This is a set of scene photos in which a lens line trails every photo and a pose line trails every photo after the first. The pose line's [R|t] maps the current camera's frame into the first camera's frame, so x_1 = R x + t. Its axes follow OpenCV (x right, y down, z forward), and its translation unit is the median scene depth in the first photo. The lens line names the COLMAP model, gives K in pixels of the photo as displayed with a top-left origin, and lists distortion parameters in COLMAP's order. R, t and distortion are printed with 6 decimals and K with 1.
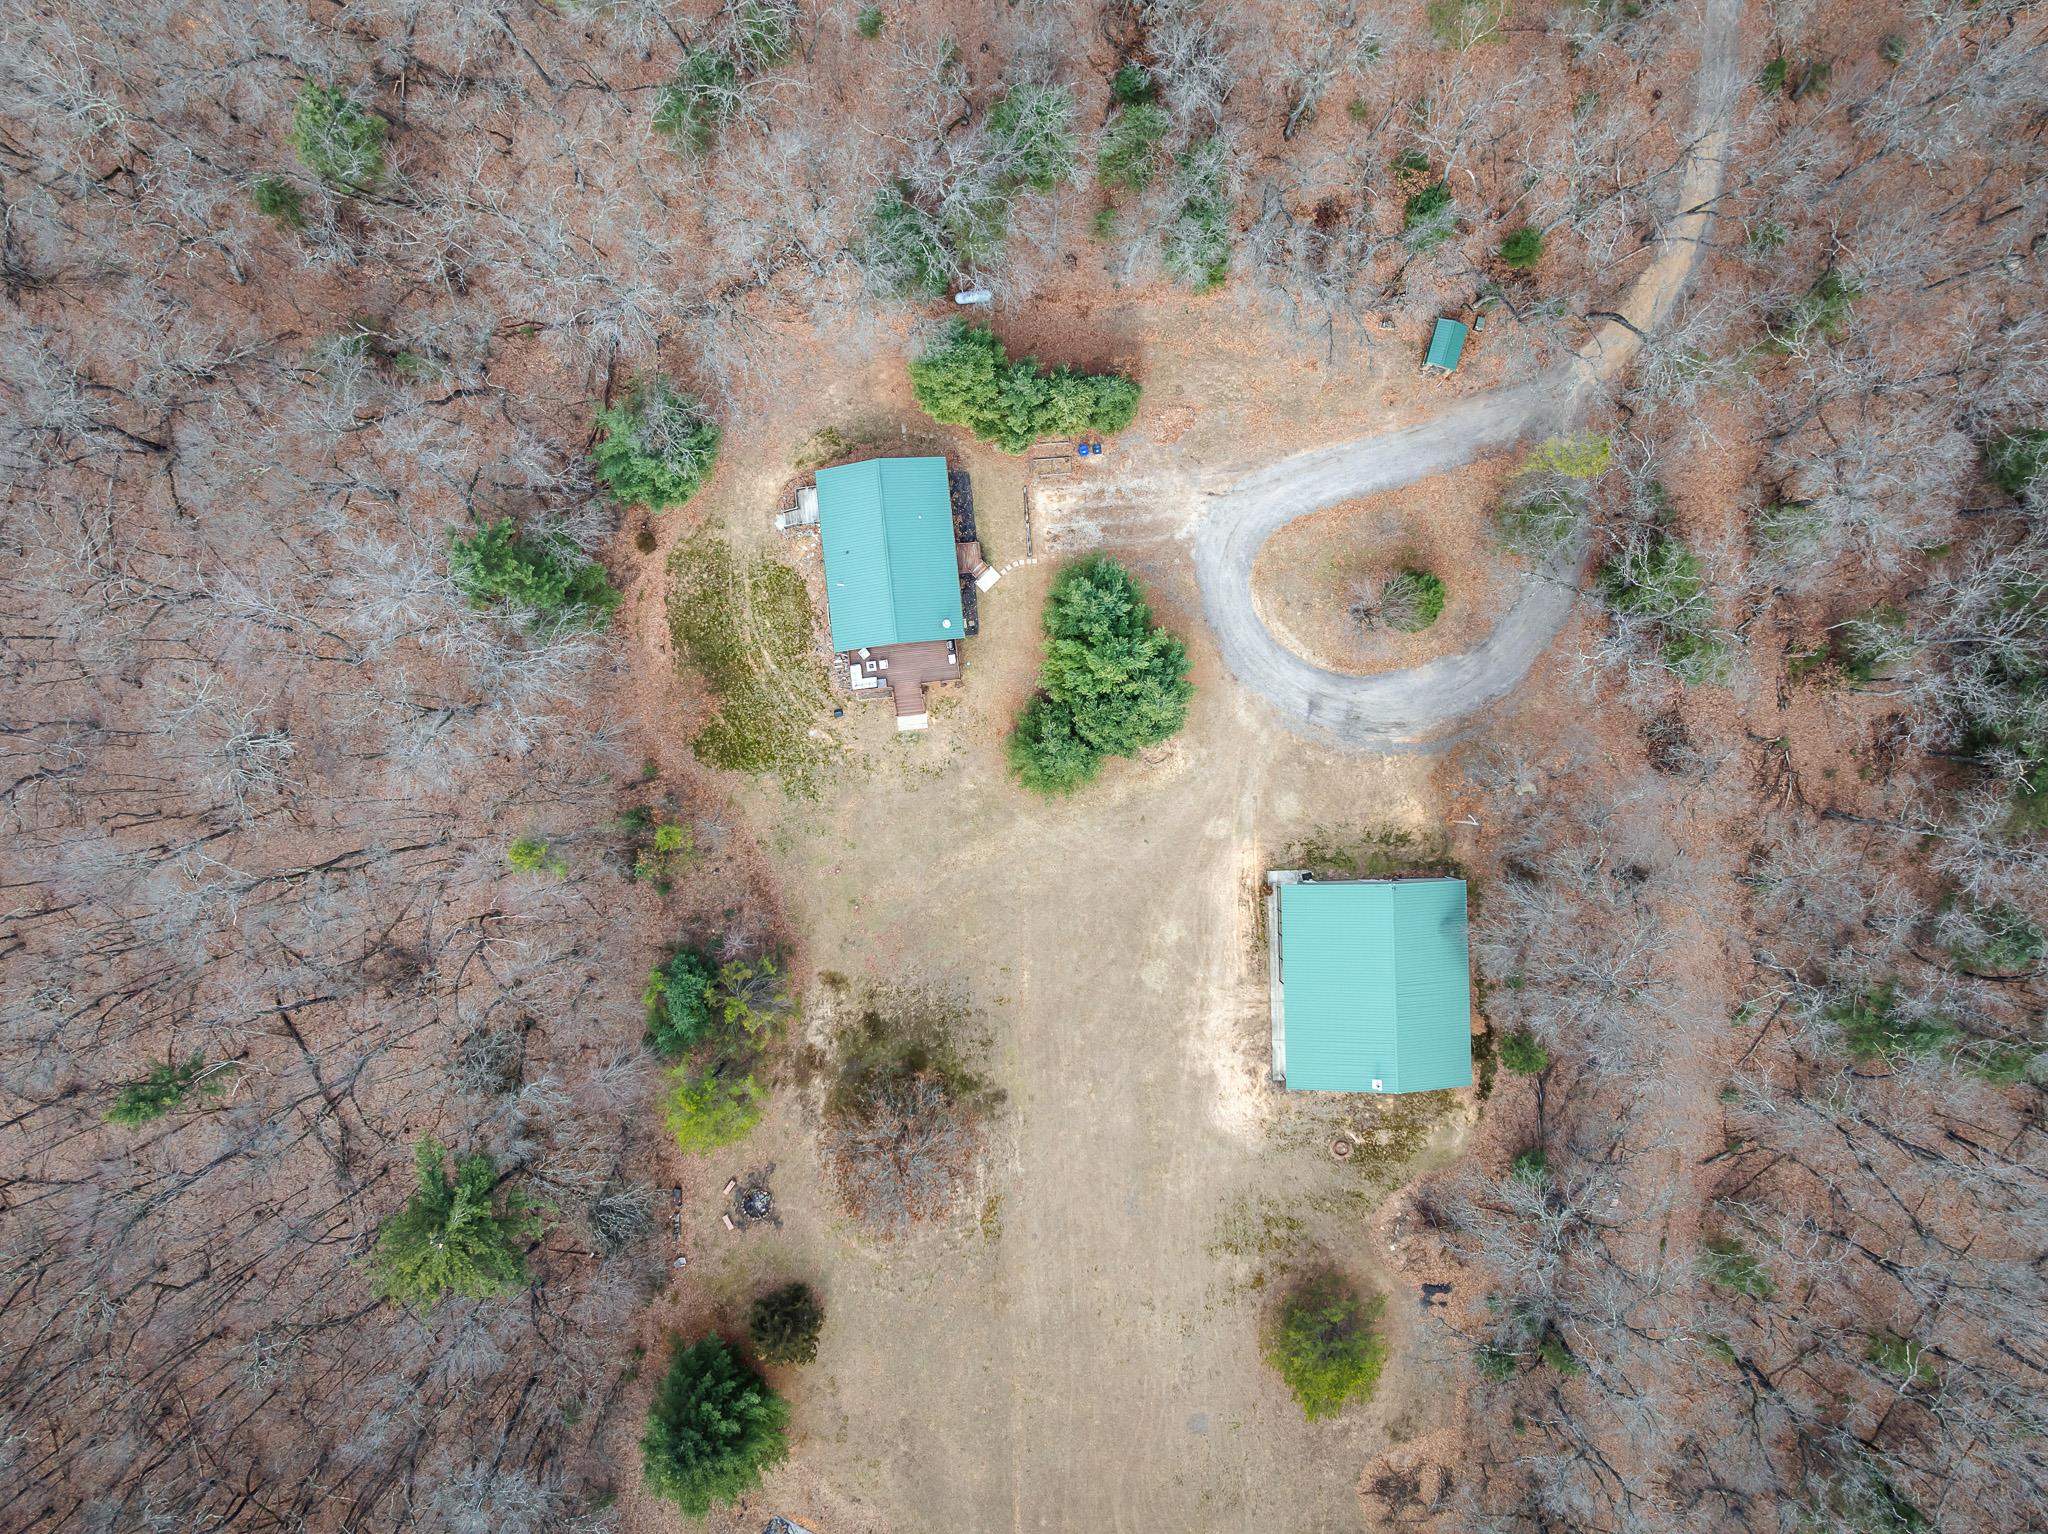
lens RADIAL K [[1444.2, 0, 1037.9], [0, 1444.2, 765.7], [0, 0, 1]] dist [-0.023915, 0.009697]
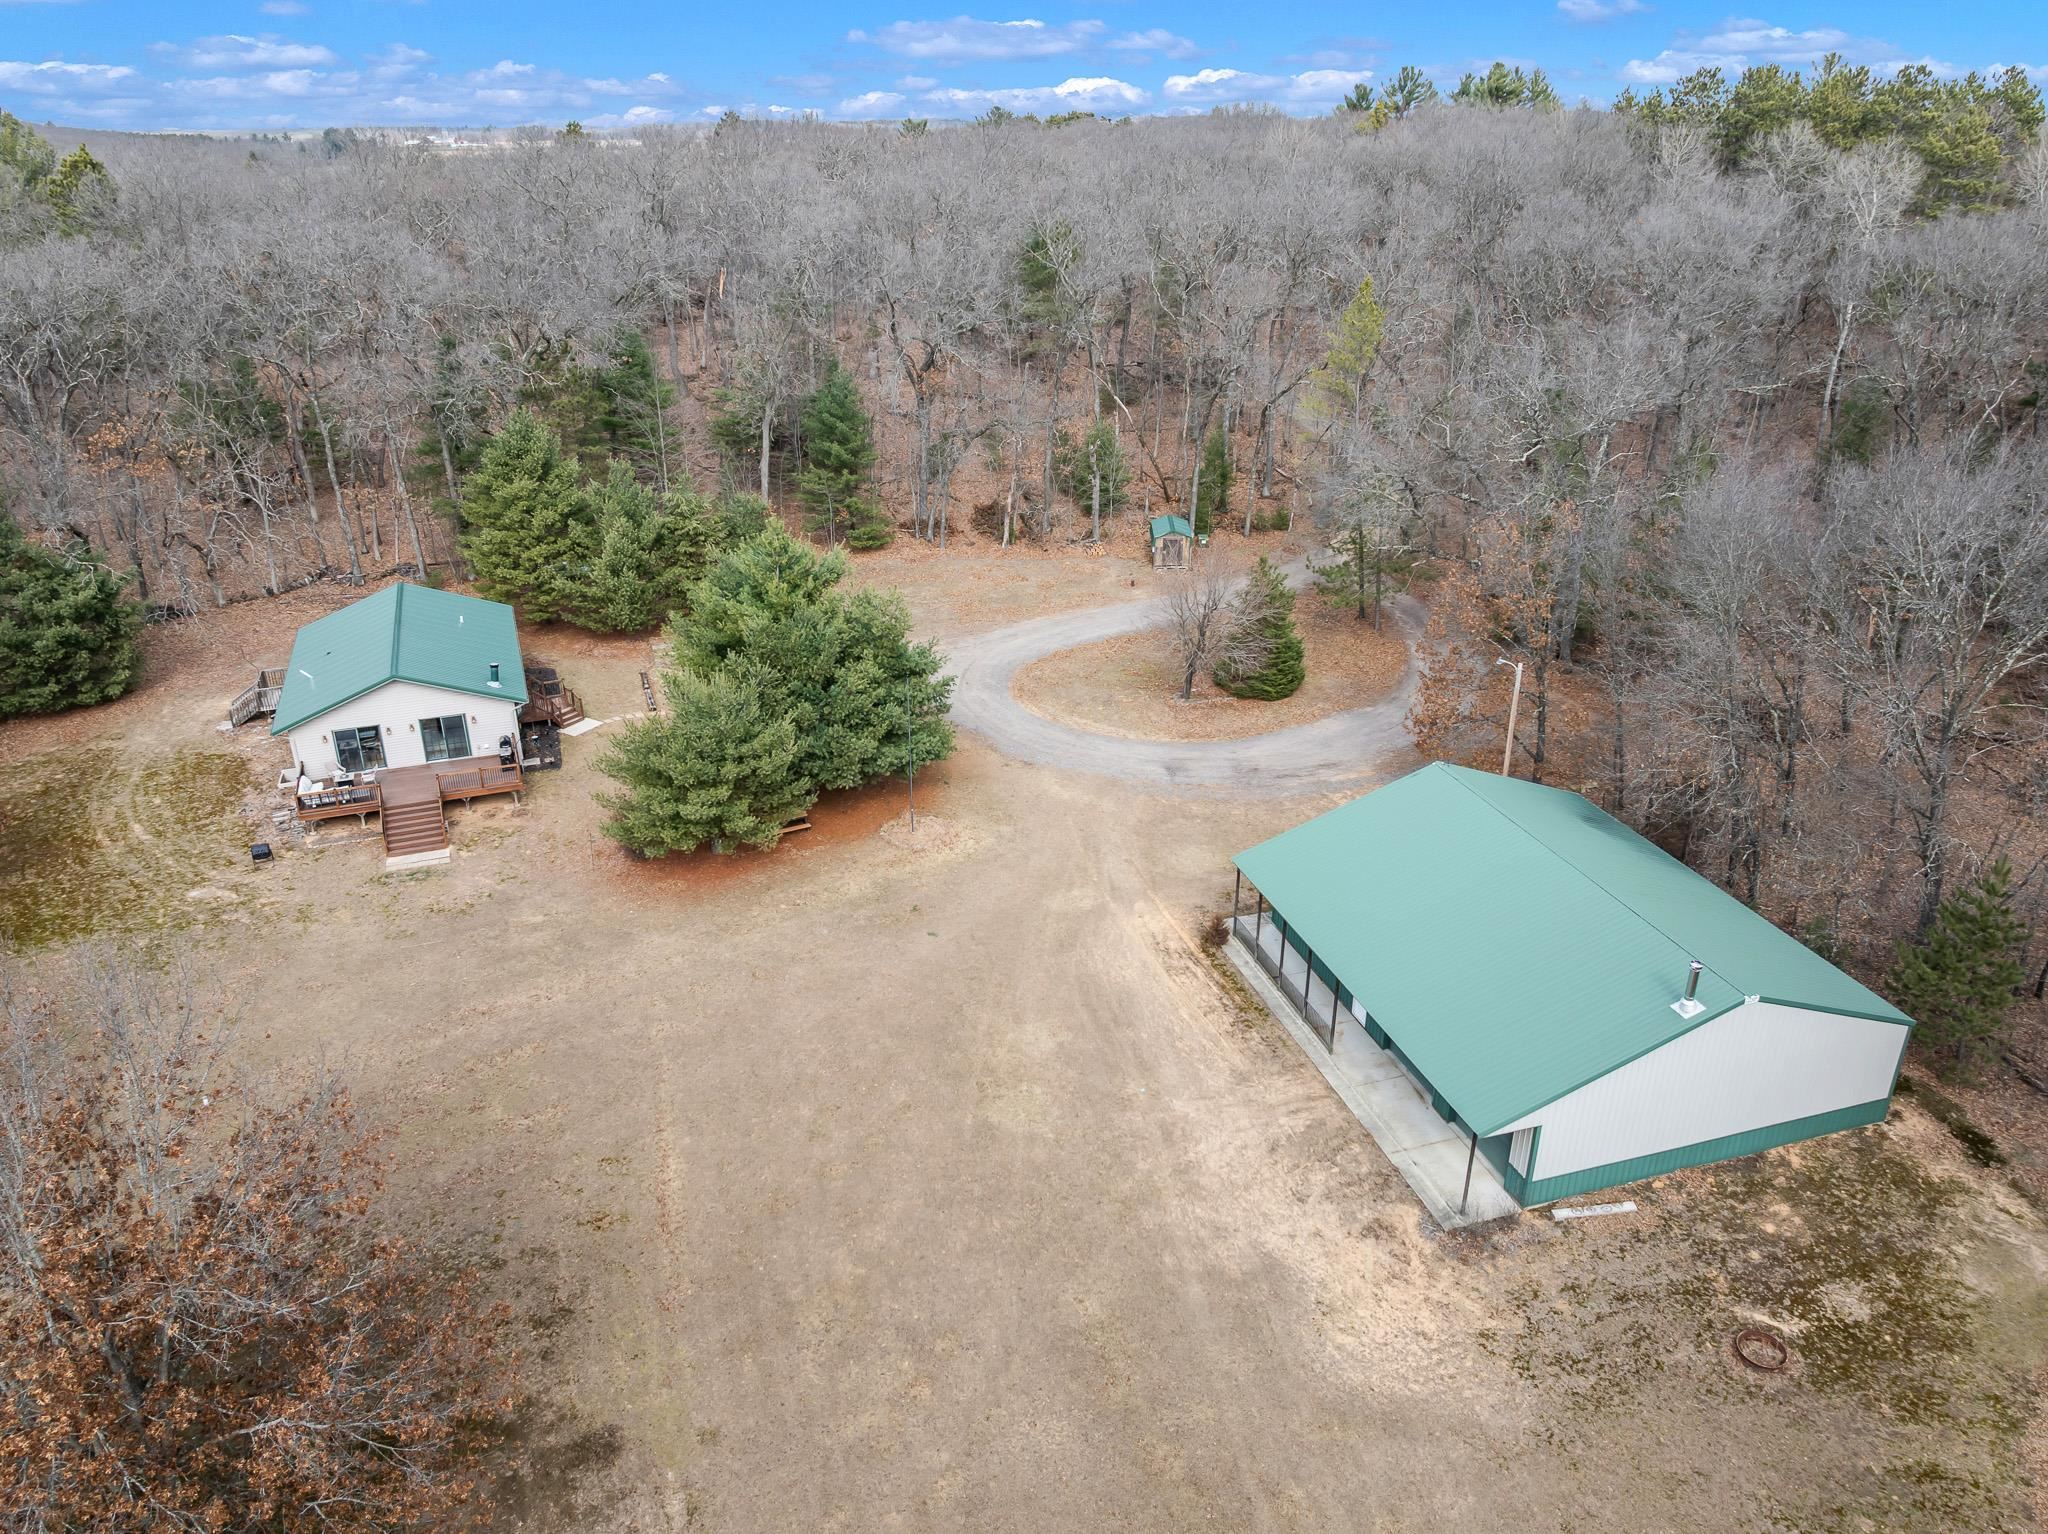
lens RADIAL K [[1438.6, 0, 1024.0], [0, 1438.6, 767.0], [0, 0, 1]] dist [-0.037612, -0.002831]
pose [[0.967692, -0.099272, 0.231769, 0.003386], [0.252023, 0.408155, -0.877436, 0.437836], [-0.007493, 0.907499, 0.419987, 0.763405]]
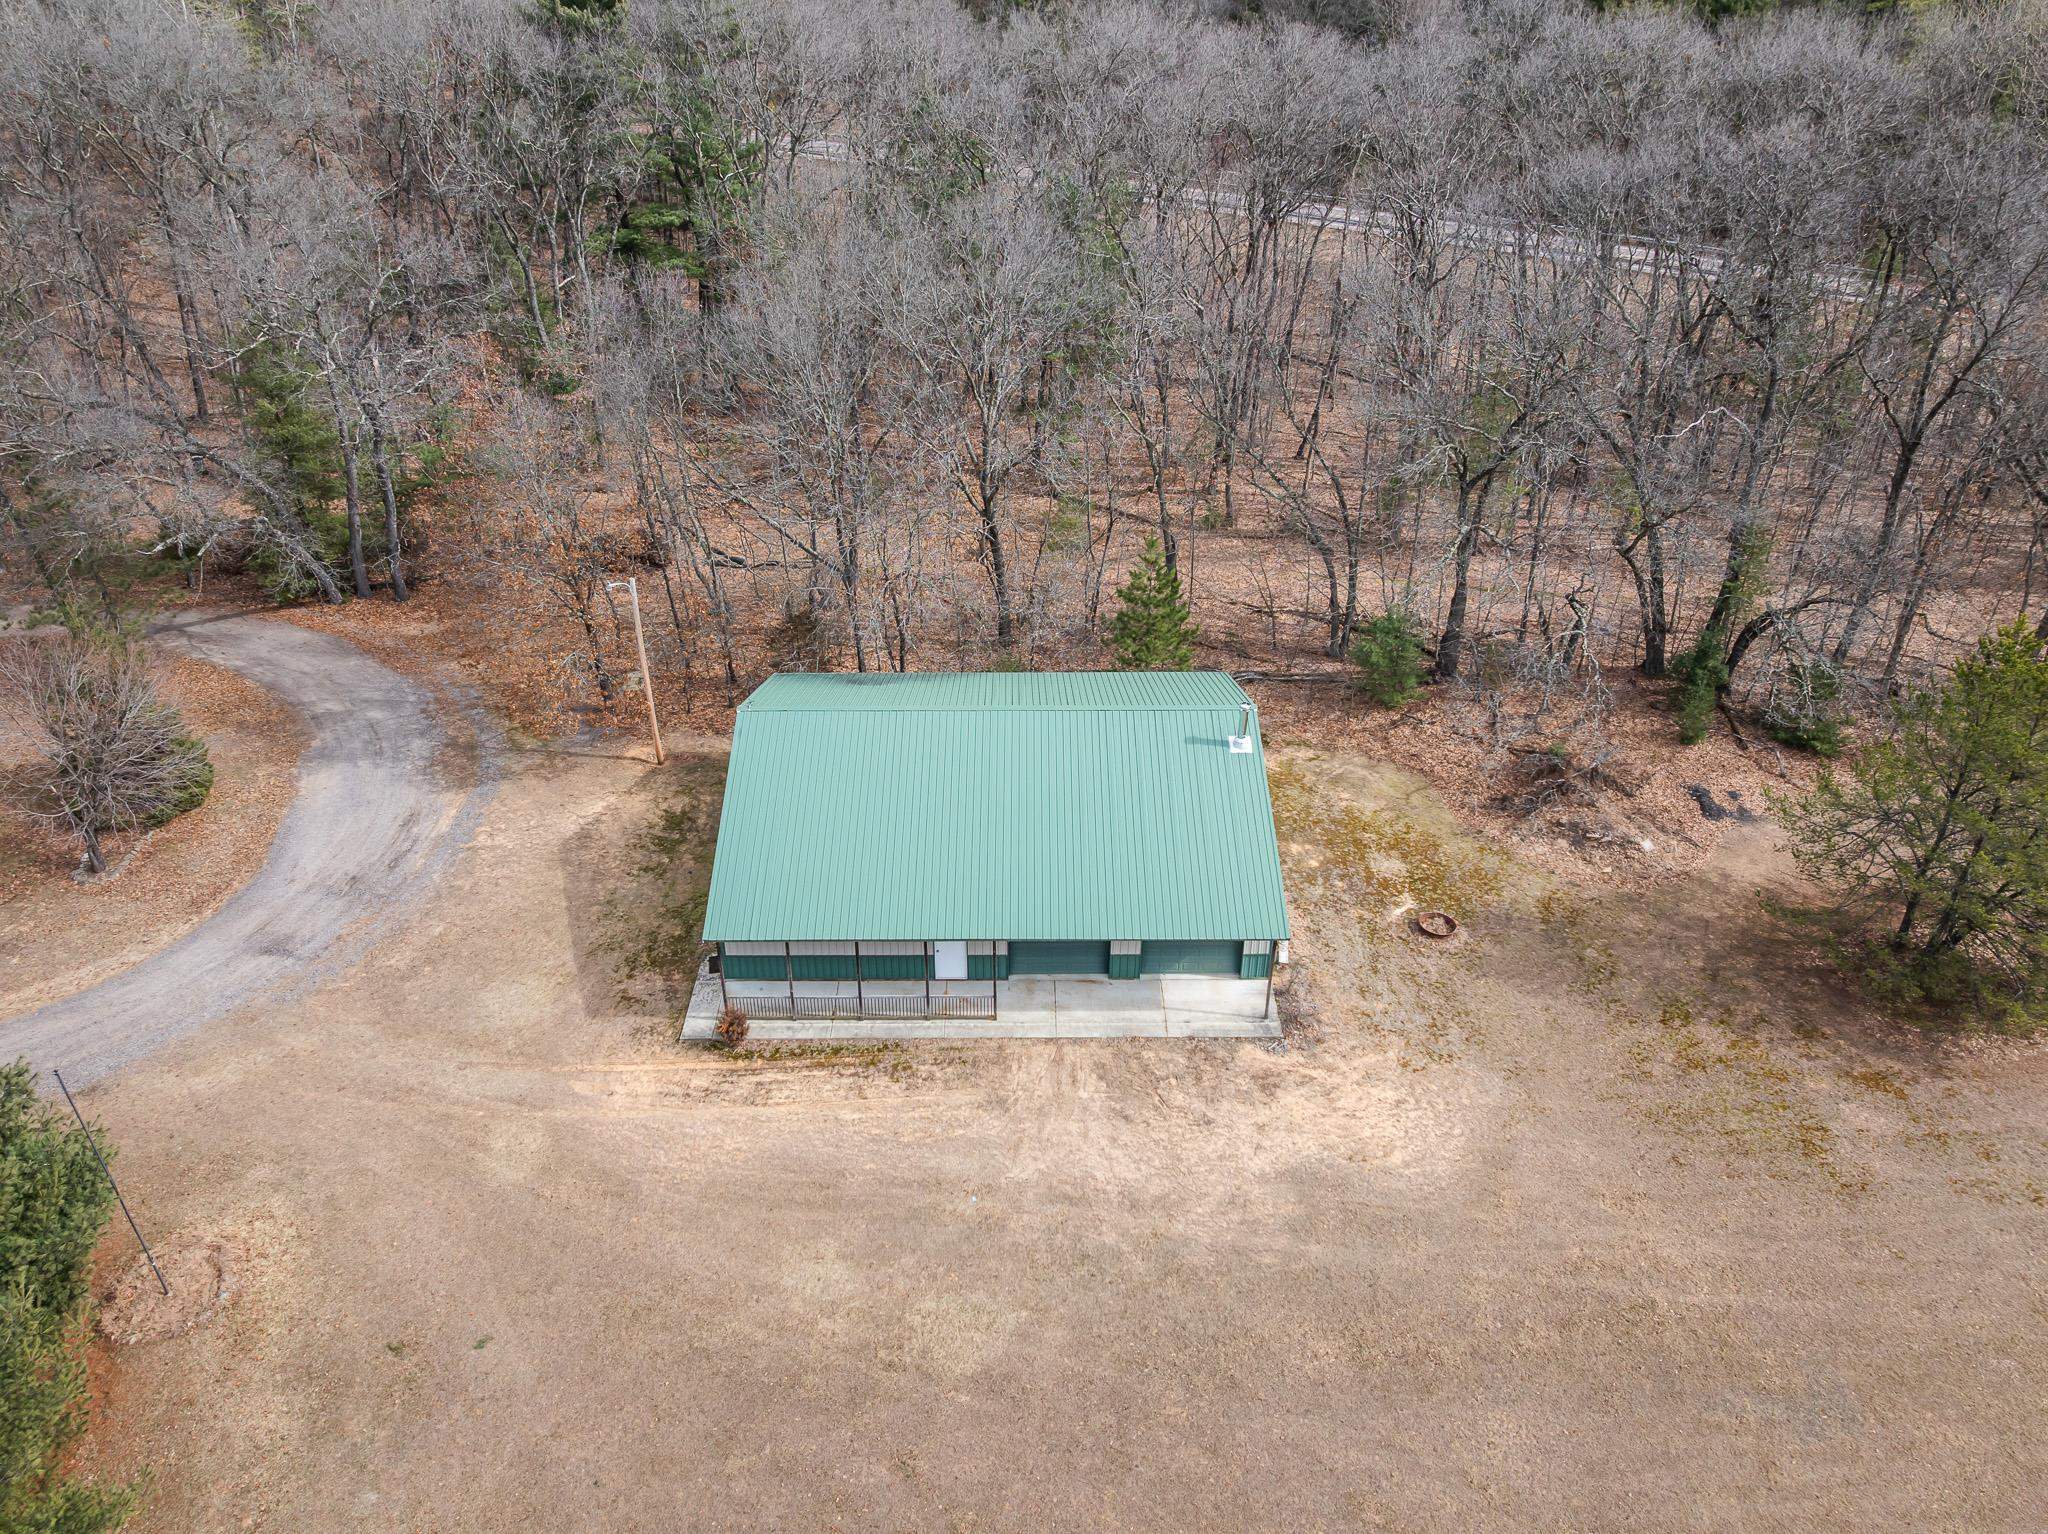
lens RADIAL K [[1449.1, 0, 1030.8], [0, 1449.1, 755.9], [0, 0, 1]] dist [-0.035760, -0.009871]
pose [[0.019208, -0.512881, 0.858245, -0.101832], [0.999719, 0.021809, -0.009341, 0.158702], [-0.013927, 0.858183, 0.513155, 0.762088]]
